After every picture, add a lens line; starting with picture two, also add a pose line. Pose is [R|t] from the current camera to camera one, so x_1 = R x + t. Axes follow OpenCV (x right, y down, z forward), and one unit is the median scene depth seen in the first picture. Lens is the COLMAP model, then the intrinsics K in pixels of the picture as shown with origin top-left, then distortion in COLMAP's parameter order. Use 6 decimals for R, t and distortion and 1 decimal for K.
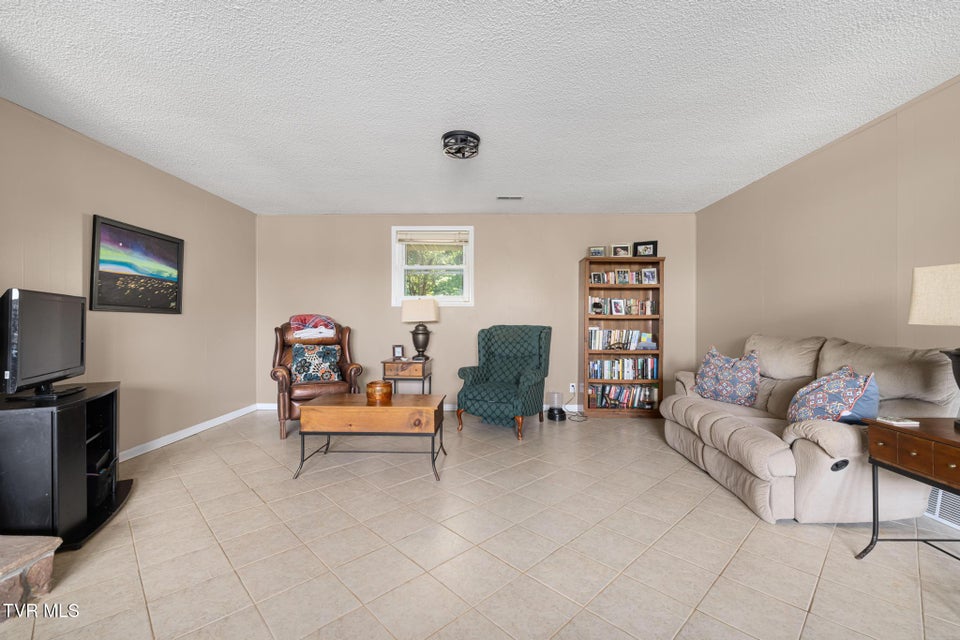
lens RADIAL K [[405.8, 0, 481.4], [0, 405.8, 322.4], [0, 0, 1]] dist [0.001198, 0.000219]
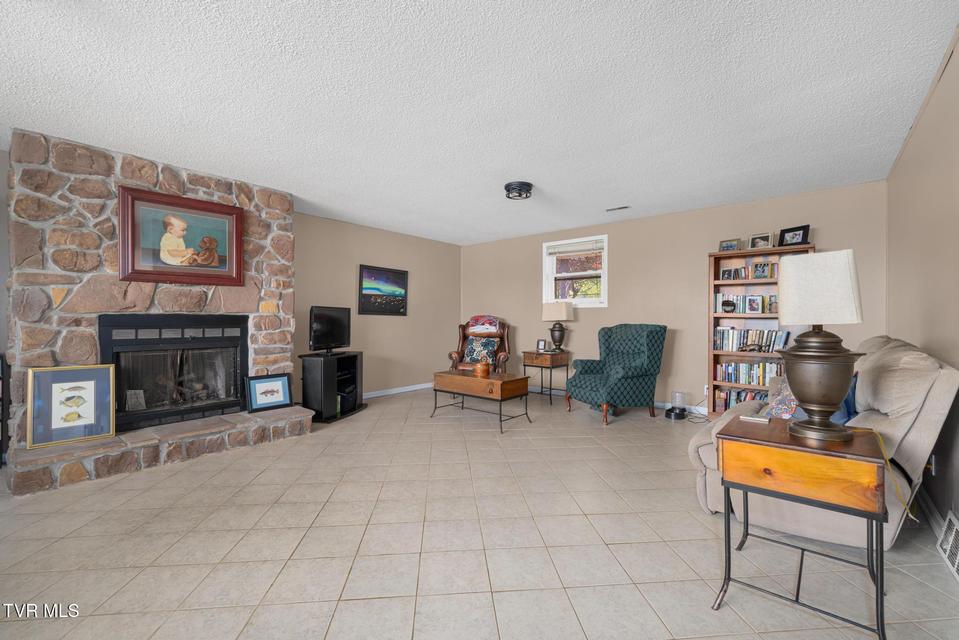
lens RADIAL K [[405.4, 0, 476.2], [0, 405.4, 316.8], [0, 0, 1]] dist [0.001198, 0.000219]
pose [[0.776420, -0.005539, -0.630191, 0.426483], [-0.003468, 0.999909, -0.013062, 0.003208], [0.630206, 0.012327, 0.776330, -0.087046]]
